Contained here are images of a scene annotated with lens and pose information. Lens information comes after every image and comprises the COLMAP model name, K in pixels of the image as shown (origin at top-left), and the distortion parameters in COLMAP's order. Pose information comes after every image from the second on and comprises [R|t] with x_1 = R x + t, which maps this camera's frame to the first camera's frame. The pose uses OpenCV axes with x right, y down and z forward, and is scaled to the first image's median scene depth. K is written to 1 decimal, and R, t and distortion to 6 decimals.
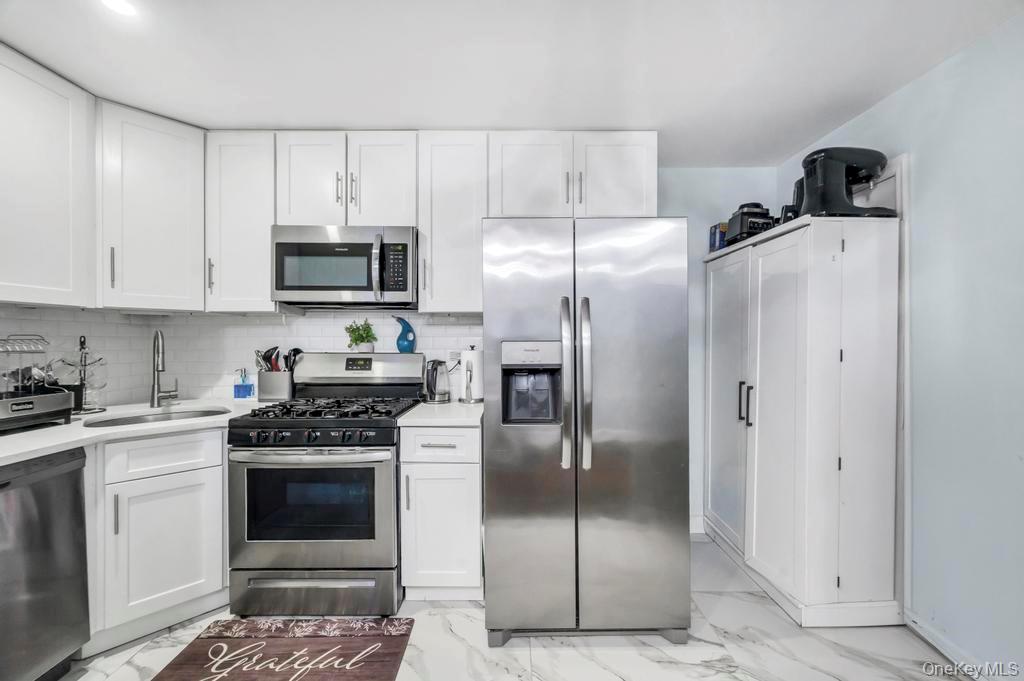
lens RADIAL K [[410.4, 0, 516.2], [0, 410.4, 341.5], [0, 0, 1]] dist [-0.000066, 0.000281]
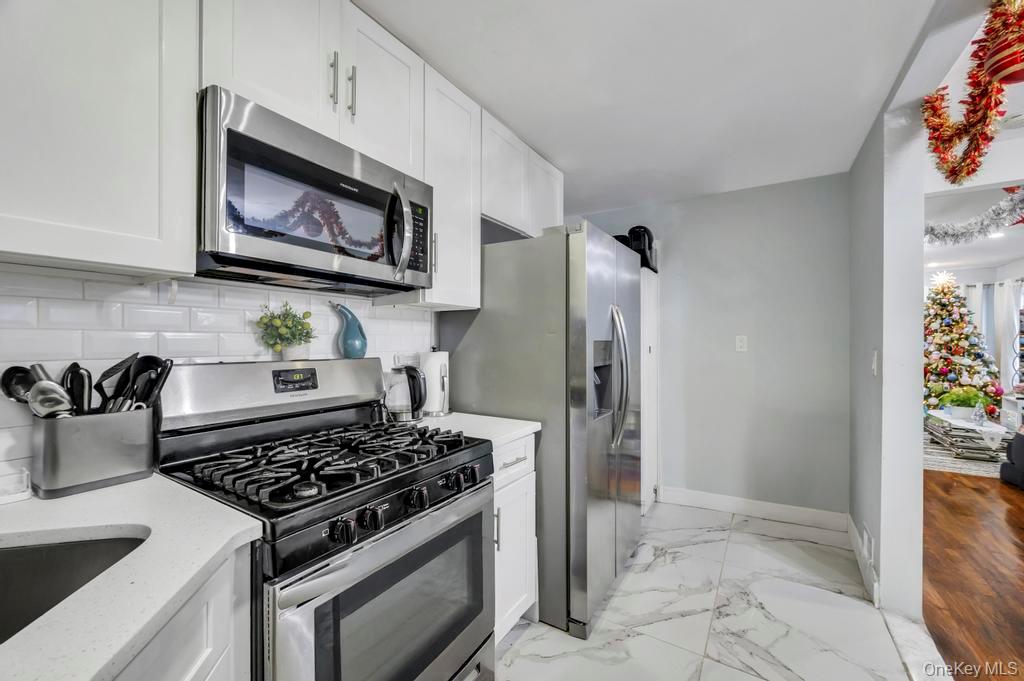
lens RADIAL K [[410.4, 0, 511.0], [0, 410.4, 342.0], [0, 0, 1]] dist [-0.000066, 0.000281]
pose [[0.530191, -0.000086, 0.847878, -0.919781], [0.002118, 0.999997, -0.001223, 0.002746], [-0.847875, 0.002445, 0.530190, 0.548051]]
